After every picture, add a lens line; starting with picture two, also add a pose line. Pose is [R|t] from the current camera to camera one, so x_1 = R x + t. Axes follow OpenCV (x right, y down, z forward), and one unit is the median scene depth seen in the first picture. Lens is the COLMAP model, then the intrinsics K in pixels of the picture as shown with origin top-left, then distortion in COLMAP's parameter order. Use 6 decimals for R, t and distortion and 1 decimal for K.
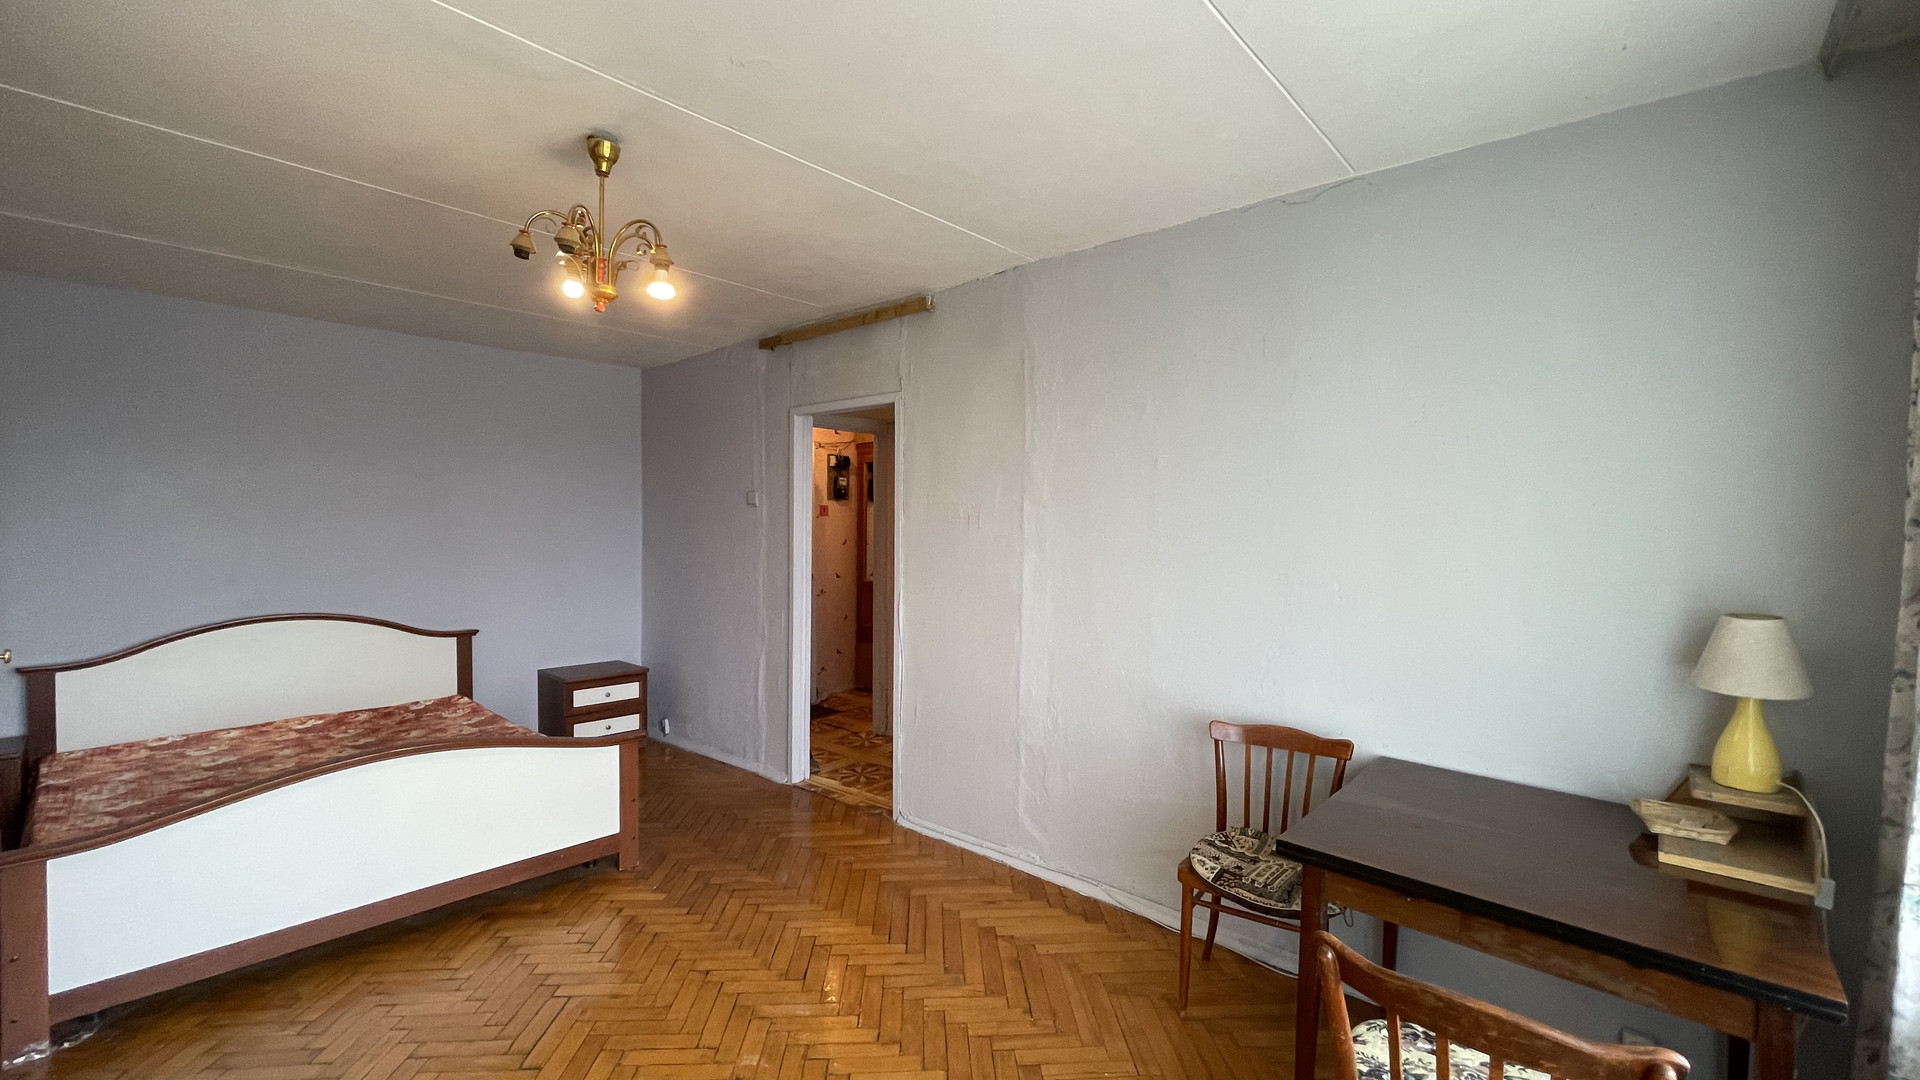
lens RADIAL K [[786.3, 0, 935.1], [0, 786.3, 544.9], [0, 0, 1]] dist [0.000151, 0.000015]
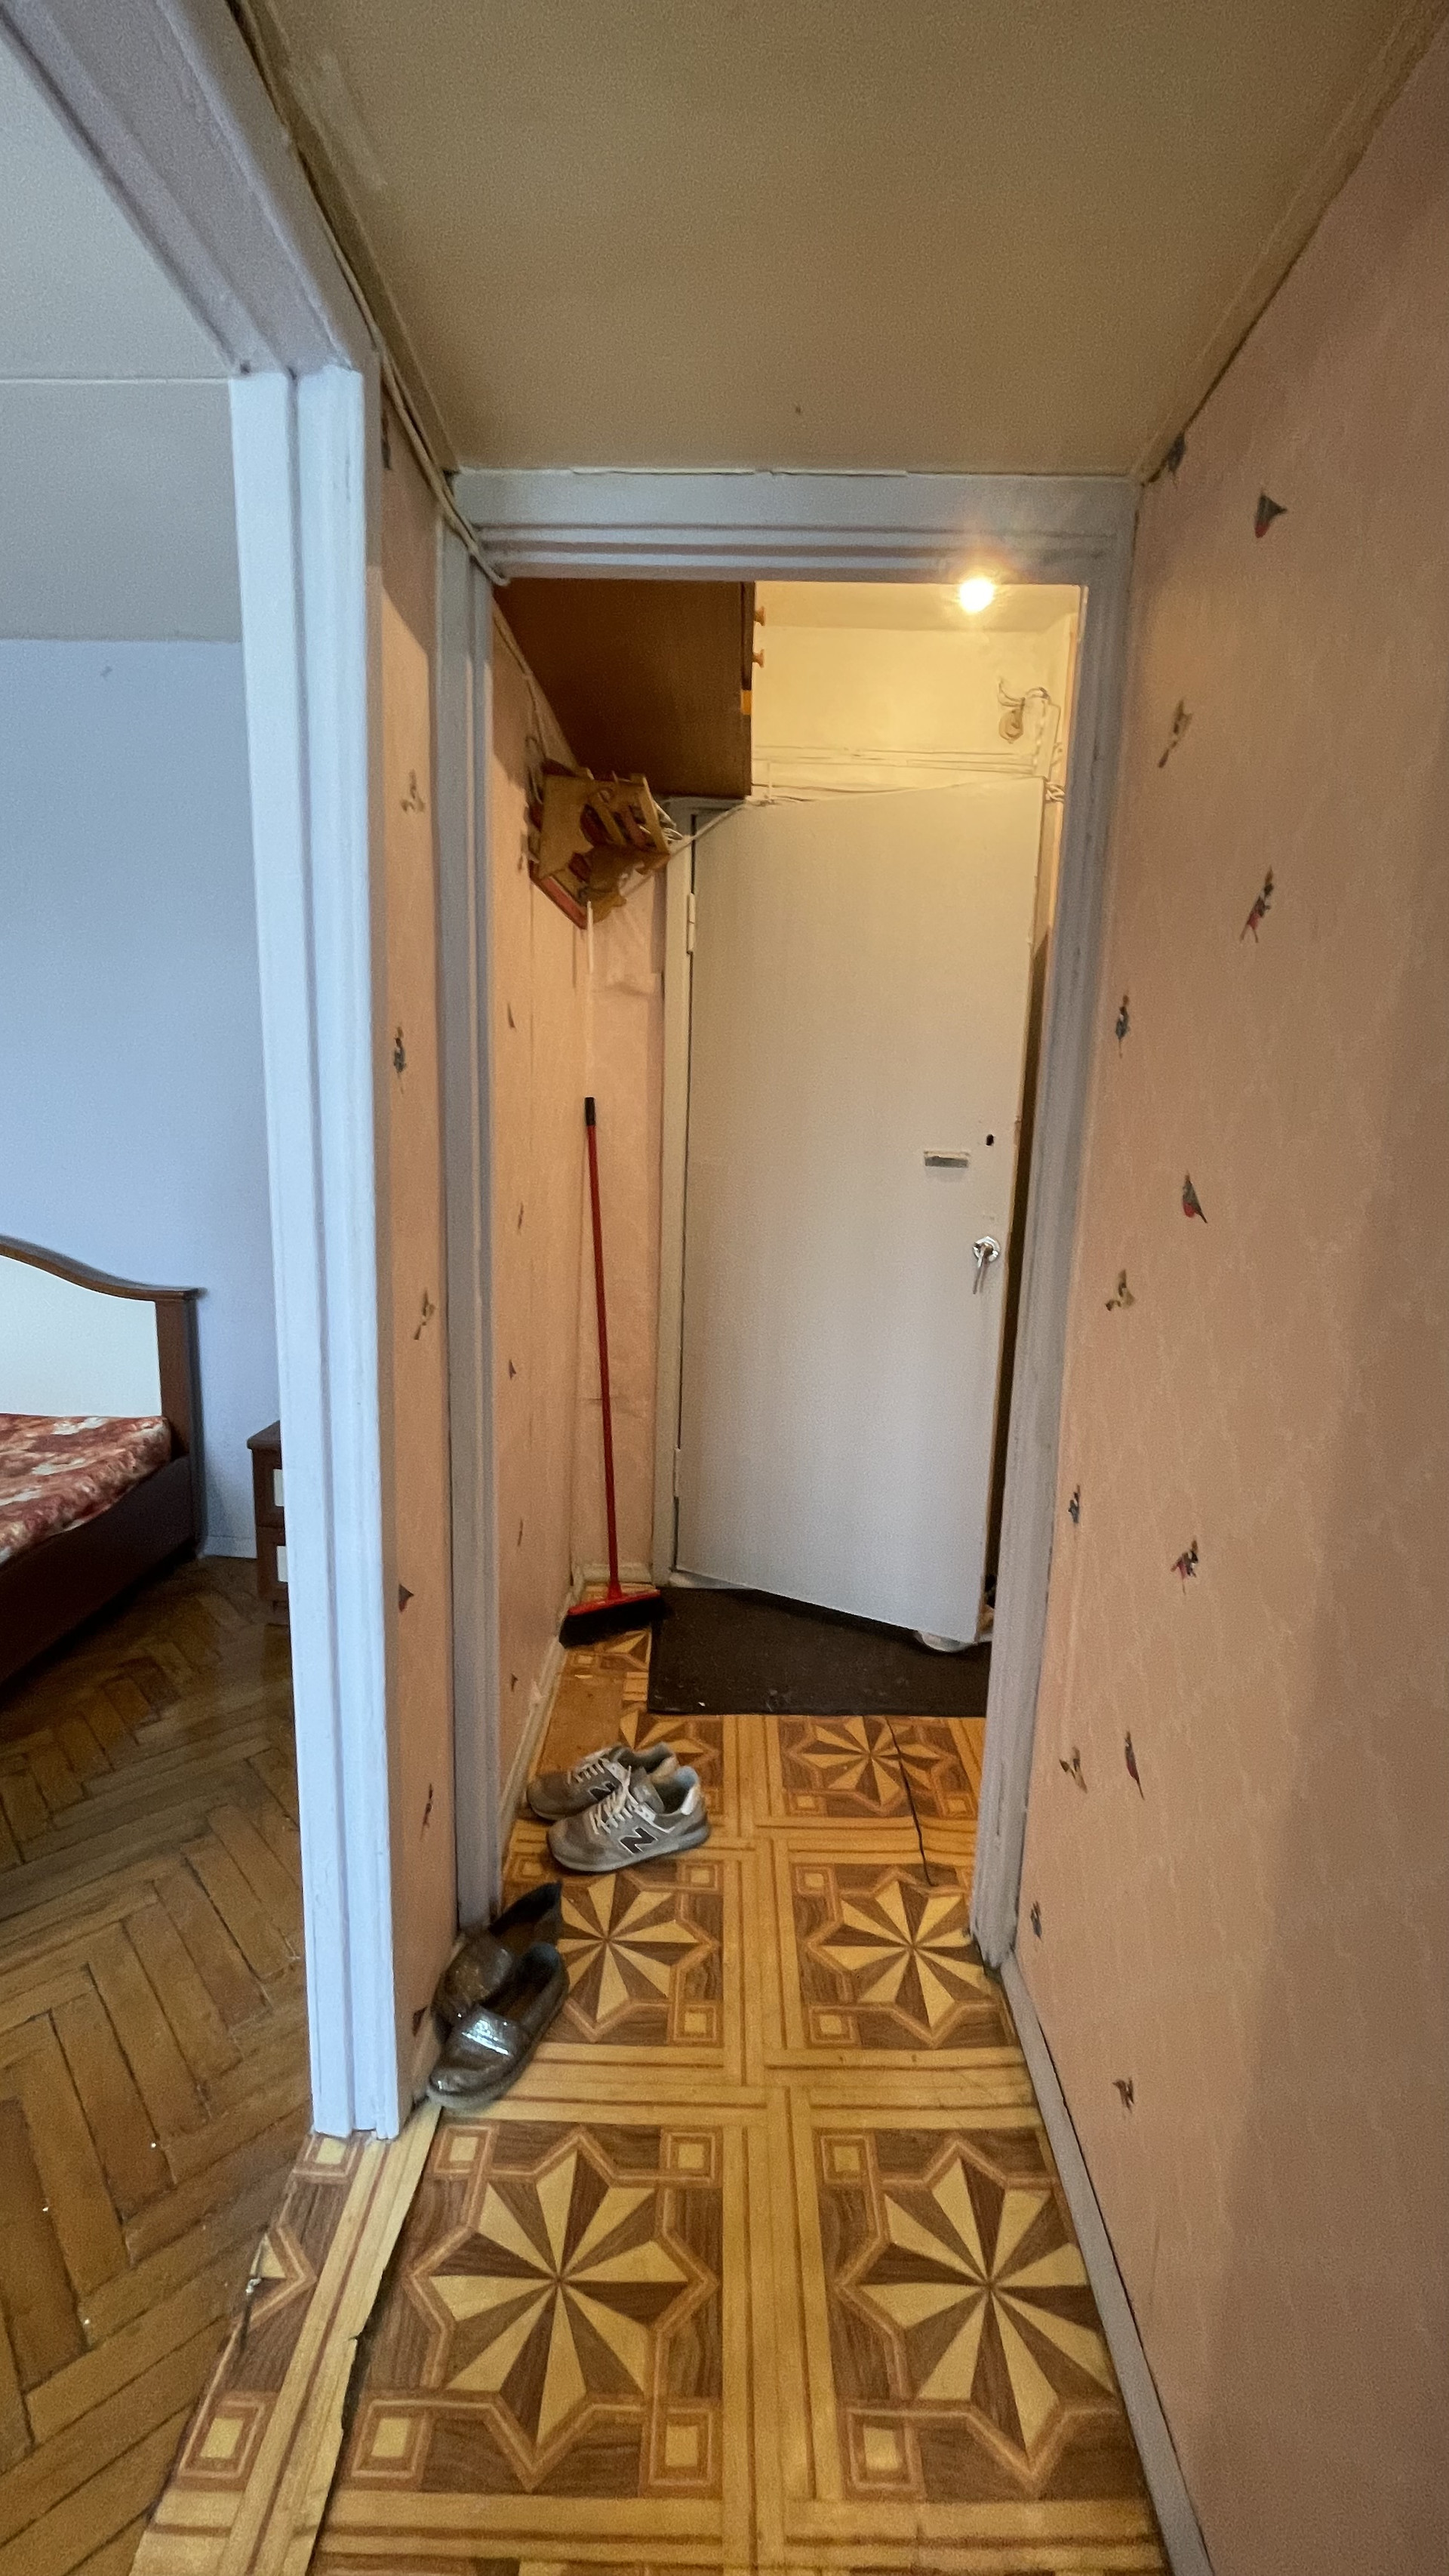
lens RADIAL K [[1033.9, 0, 717.9], [0, 1033.9, 1296.0], [0, 0, 1]] dist [-0.002458, -0.000009]
pose [[0.666665, 0.148086, -0.730499, 0.105023], [-0.043123, 0.986086, 0.160544, -0.003932], [0.744109, -0.075528, 0.663775, 1.032621]]
